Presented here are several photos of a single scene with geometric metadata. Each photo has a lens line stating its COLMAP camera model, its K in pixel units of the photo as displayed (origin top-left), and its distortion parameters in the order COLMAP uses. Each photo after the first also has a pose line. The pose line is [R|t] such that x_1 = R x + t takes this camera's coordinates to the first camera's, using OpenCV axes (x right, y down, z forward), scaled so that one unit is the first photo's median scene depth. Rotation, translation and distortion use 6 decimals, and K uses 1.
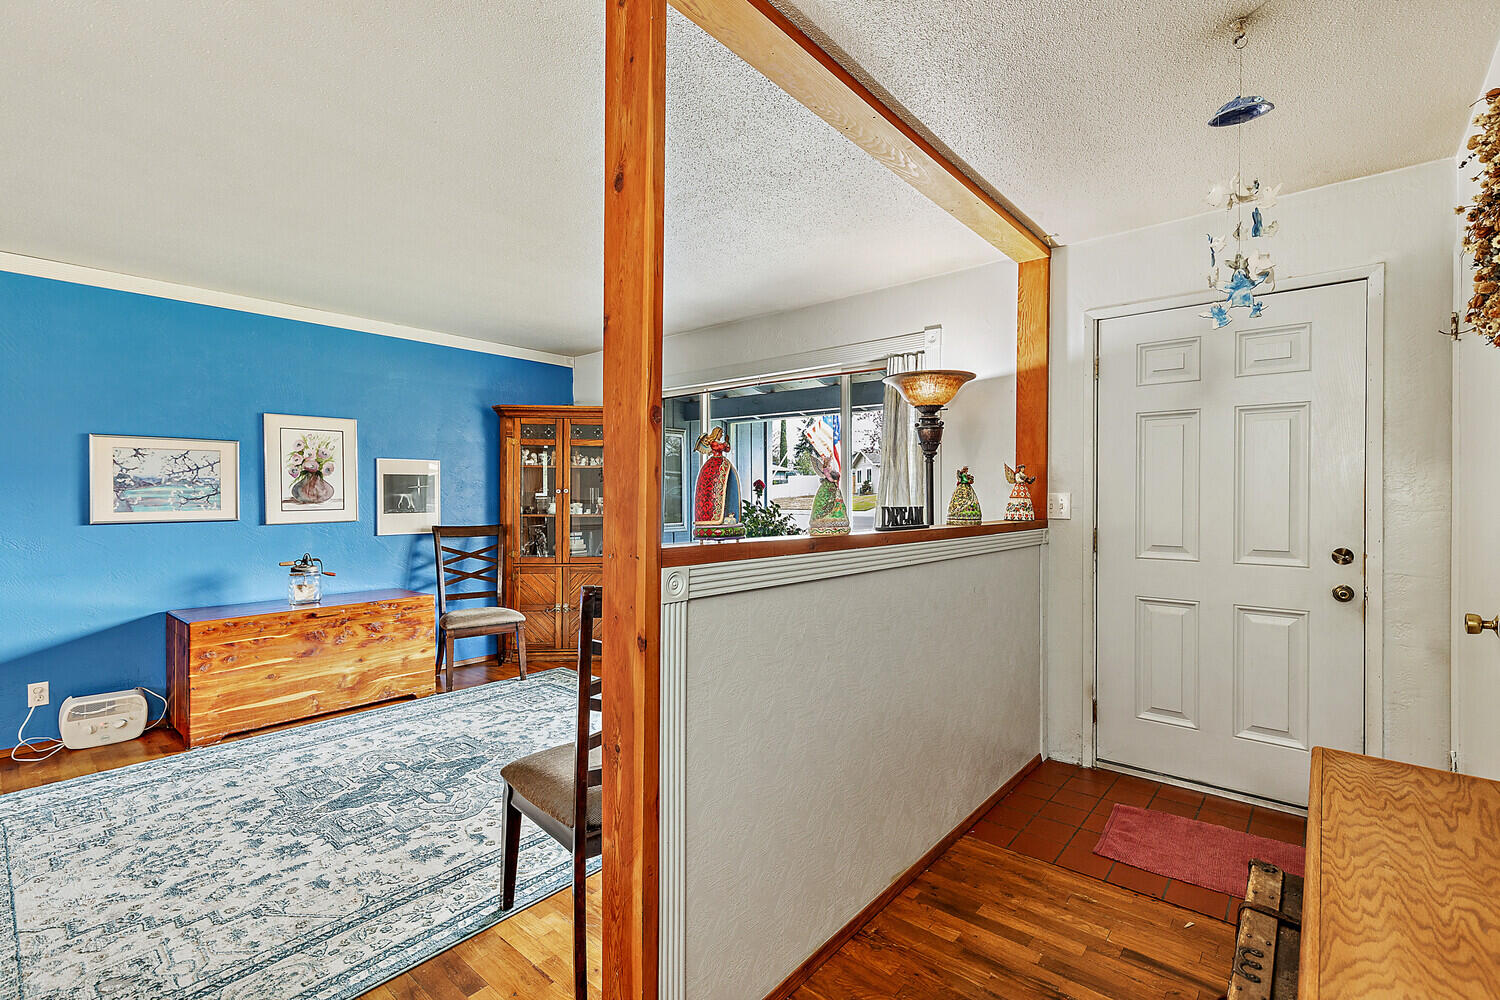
lens RADIAL K [[672.4, 0, 757.6], [0, 672.4, 496.4], [0, 0, 1]] dist [0.002770, 0.000335]
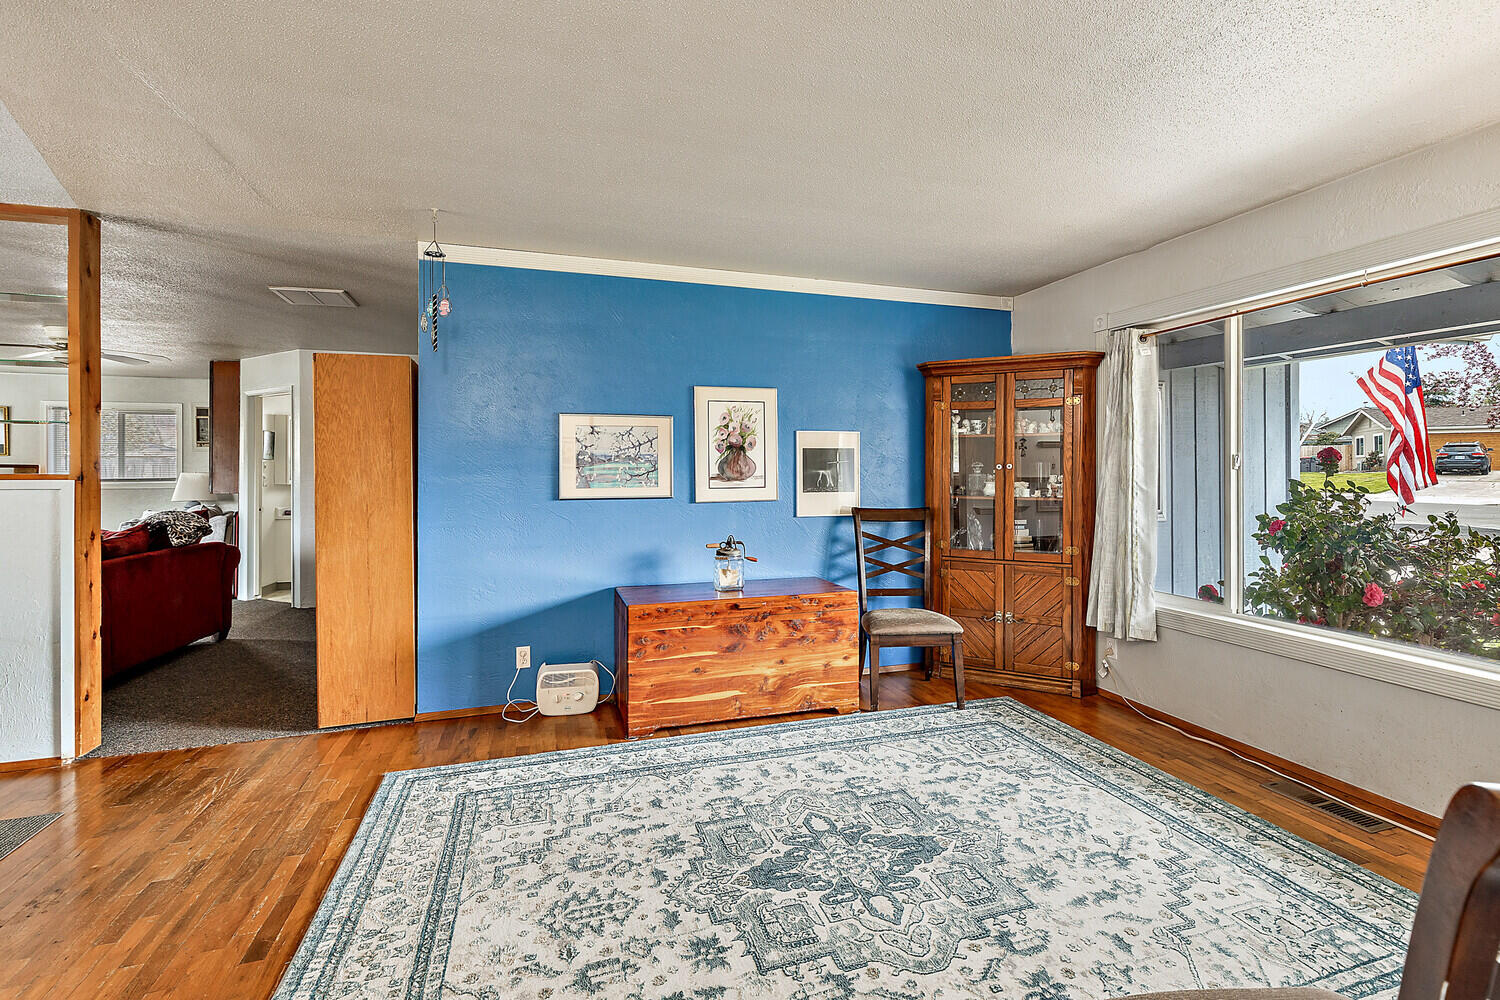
lens RADIAL K [[680.4, 0, 757.5], [0, 680.4, 471.3], [0, 0, 1]] dist [0.001722, 0.000164]
pose [[0.848131, -0.000146, -0.529786, -0.151802], [-0.001304, 0.999996, -0.002362, -0.000399], [0.529784, 0.002694, 0.848128, 0.239512]]
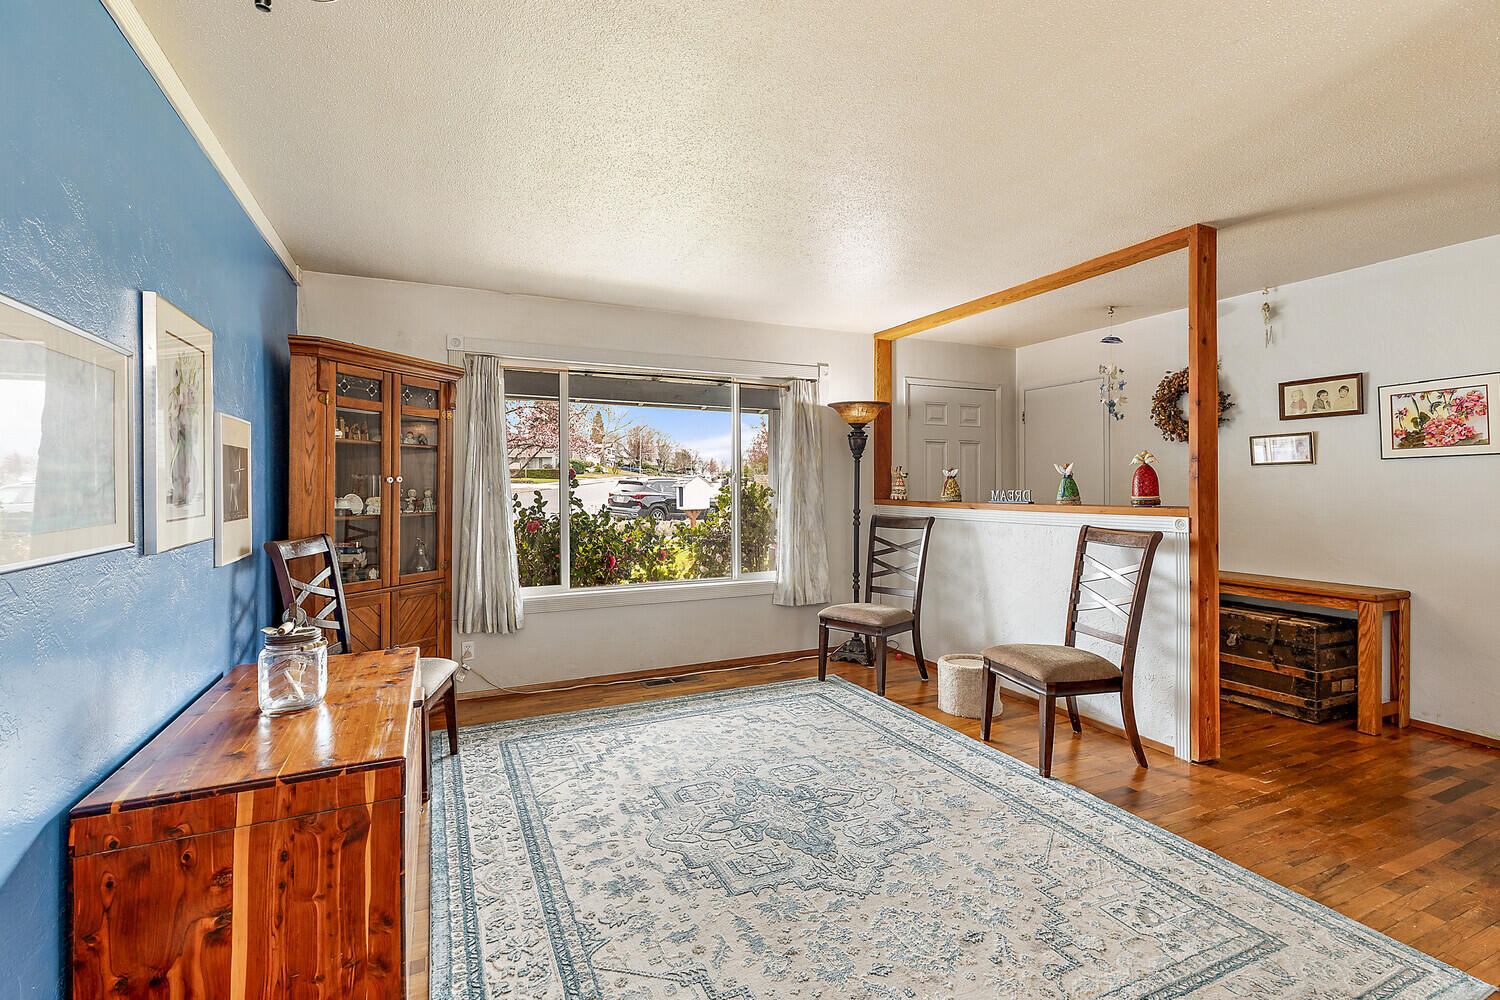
lens RADIAL K [[688.5, 0, 756.8], [0, 688.5, 471.5], [0, 0, 1]] dist [-0.001395, -0.000363]
pose [[0.415357, 0.016911, 0.909501, -1.010967], [0.006164, 0.999752, -0.021404, 0.001585], [-0.909638, 0.014496, 0.415150, 0.492593]]
